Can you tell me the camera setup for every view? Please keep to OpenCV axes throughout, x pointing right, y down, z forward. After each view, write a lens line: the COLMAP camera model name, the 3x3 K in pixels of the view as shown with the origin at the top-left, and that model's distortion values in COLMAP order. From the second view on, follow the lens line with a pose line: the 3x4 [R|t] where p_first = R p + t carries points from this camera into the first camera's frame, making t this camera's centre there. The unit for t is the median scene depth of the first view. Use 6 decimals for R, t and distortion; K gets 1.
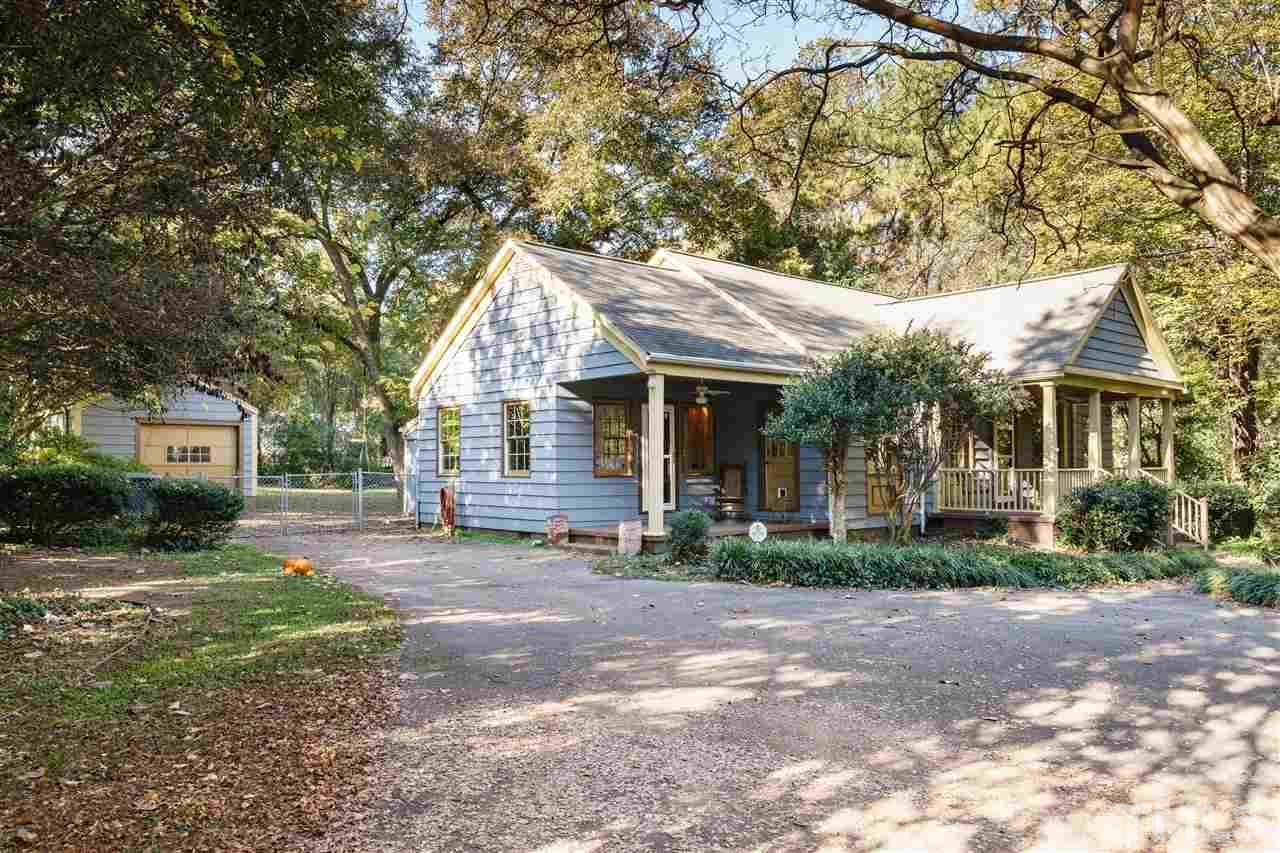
lens RADIAL K [[669.8, 0, 653.5], [0, 669.8, 442.4], [0, 0, 1]] dist [0.001552, 0.000513]
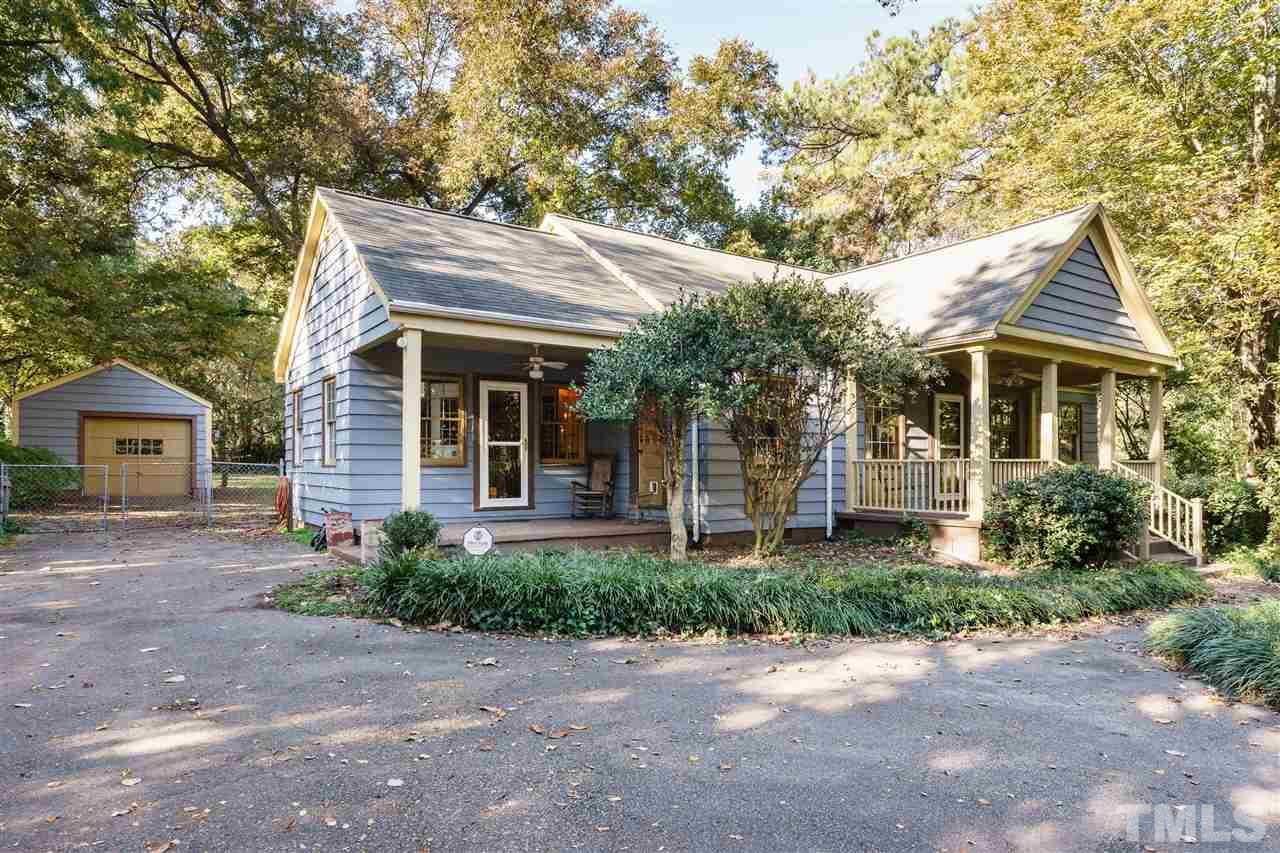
lens RADIAL K [[594.1, 0, 638.3], [0, 594.1, 446.1], [0, 0, 1]] dist [0.000568, -0.000290]
pose [[0.995667, 0.000384, -0.092986, 0.239523], [-0.000047, 0.999993, 0.003635, 0.020874], [0.092987, -0.003615, 0.995661, 0.253360]]
